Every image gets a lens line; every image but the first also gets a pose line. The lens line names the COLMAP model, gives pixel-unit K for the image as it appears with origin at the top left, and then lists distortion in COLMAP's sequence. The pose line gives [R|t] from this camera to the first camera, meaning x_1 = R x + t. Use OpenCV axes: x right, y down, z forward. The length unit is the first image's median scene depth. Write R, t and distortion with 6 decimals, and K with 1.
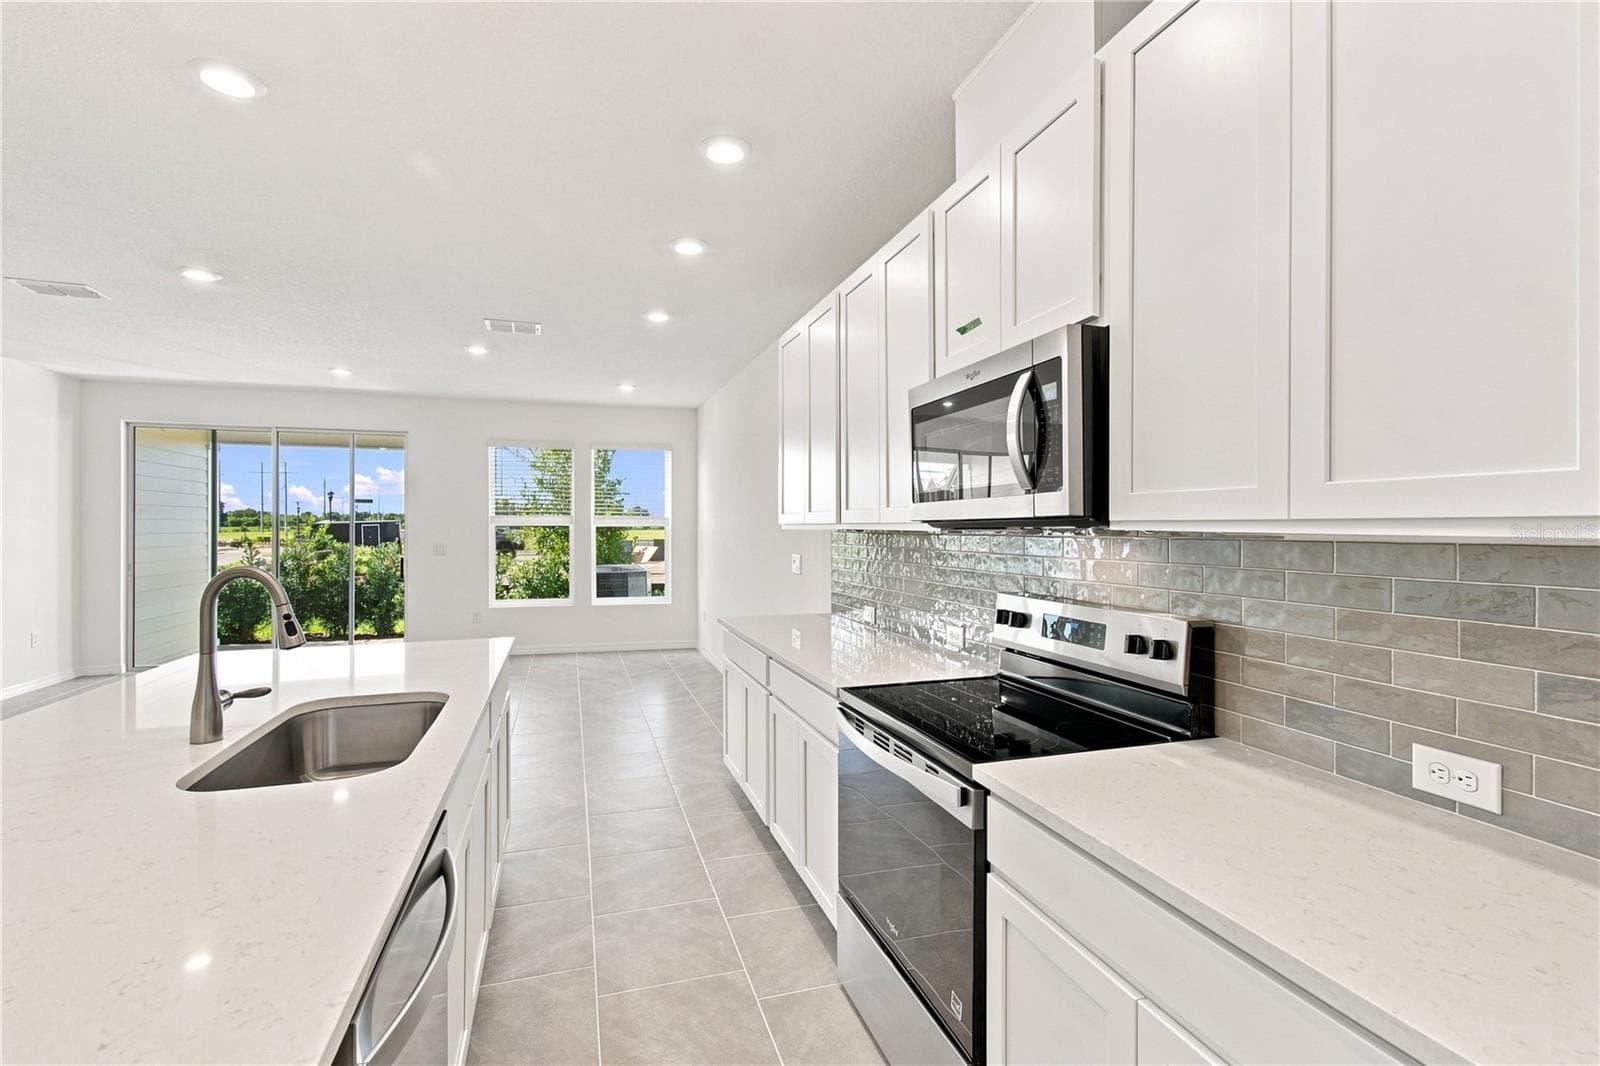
lens RADIAL K [[711.7, 0, 791.9], [0, 711.7, 529.5], [0, 0, 1]] dist [-0.001970, 0.004920]
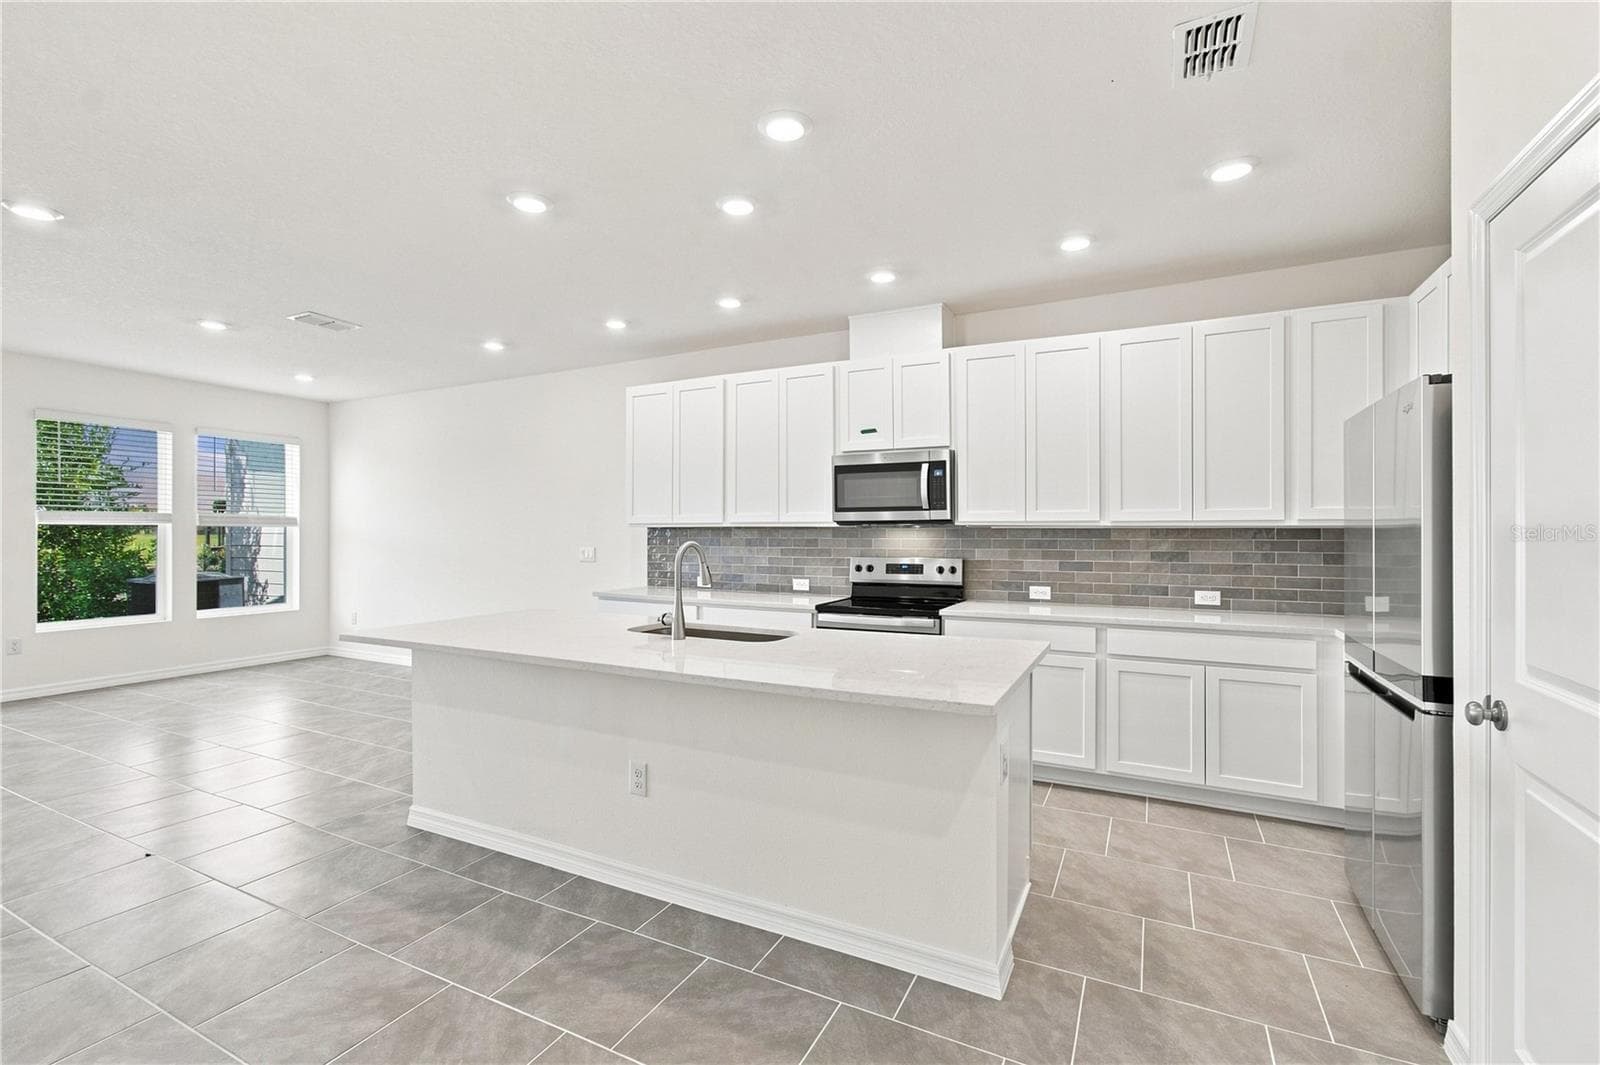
lens RADIAL K [[711.7, 0, 795.0], [0, 711.7, 533.3], [0, 0, 1]] dist [-0.001970, 0.004920]
pose [[0.691153, 0.001023, 0.722707, -0.498337], [0.001769, 0.999994, -0.003108, 0.010304], [-0.722706, 0.003426, 0.691147, -0.117337]]
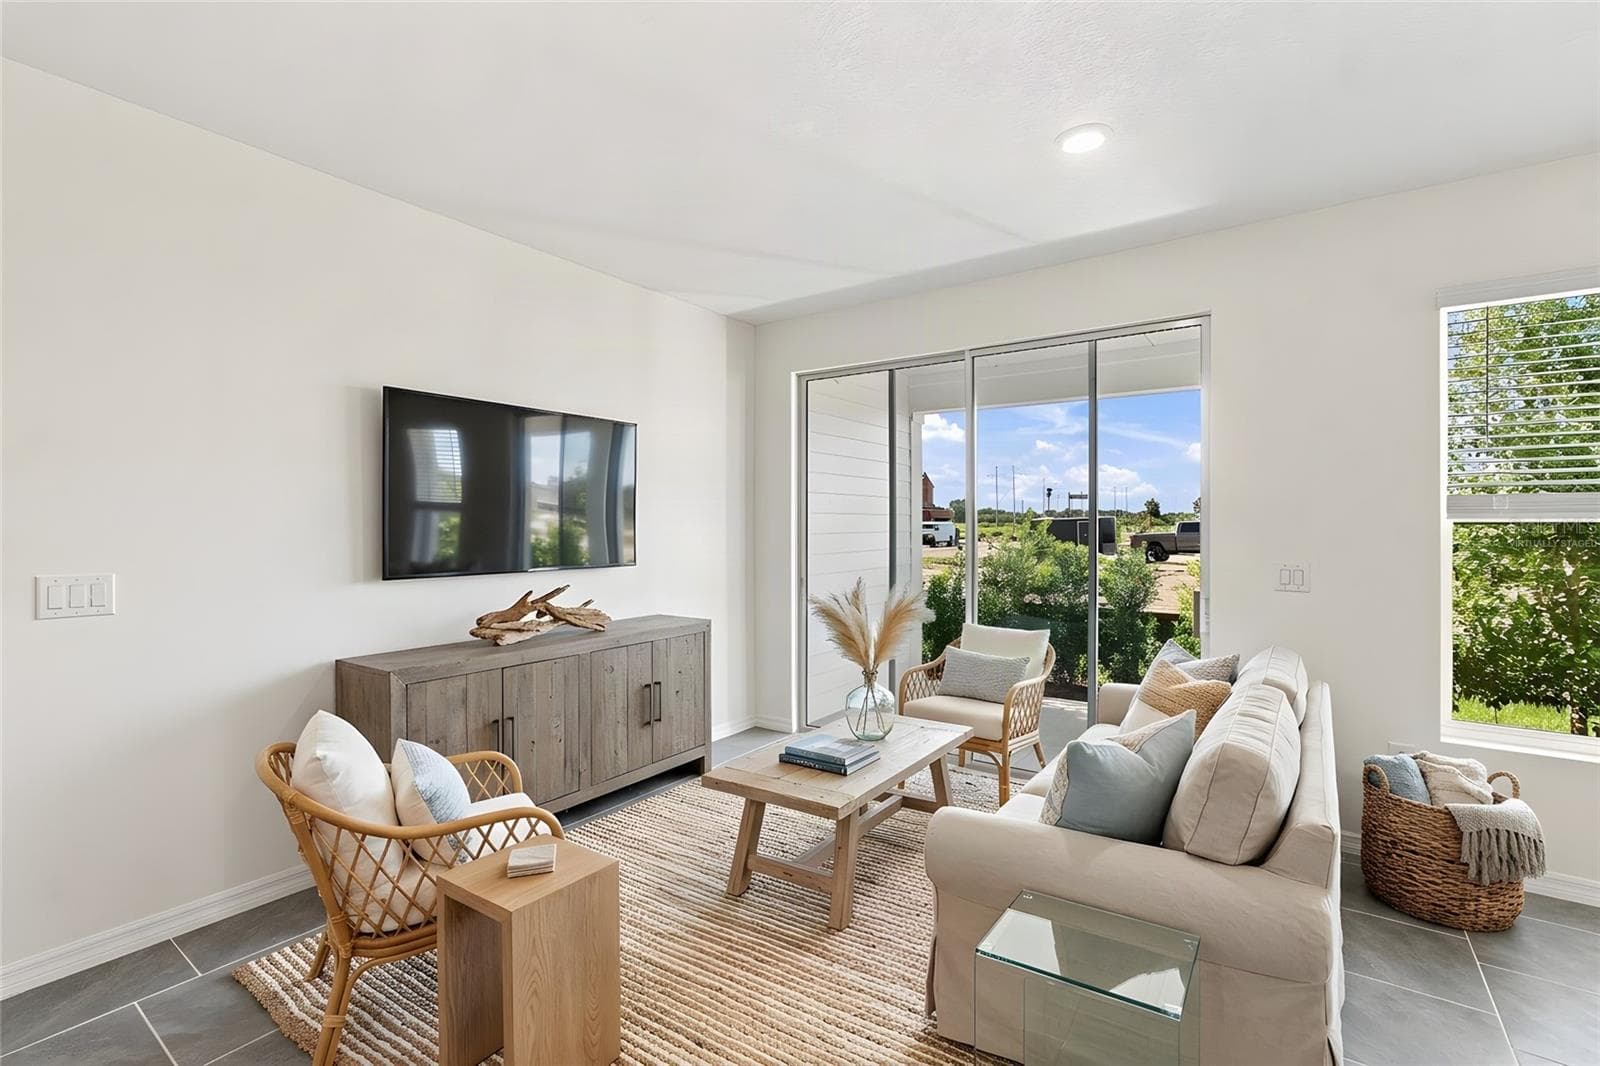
lens RADIAL K [[738.3, 0, 787.8], [0, 738.3, 530.1], [0, 0, 1]] dist [0.005733, 0.002711]
pose [[0.612126, 0.007278, -0.790727, -0.384290], [-0.004046, 0.999973, 0.006071, -0.003030], [0.790750, -0.000517, 0.612139, 0.575134]]
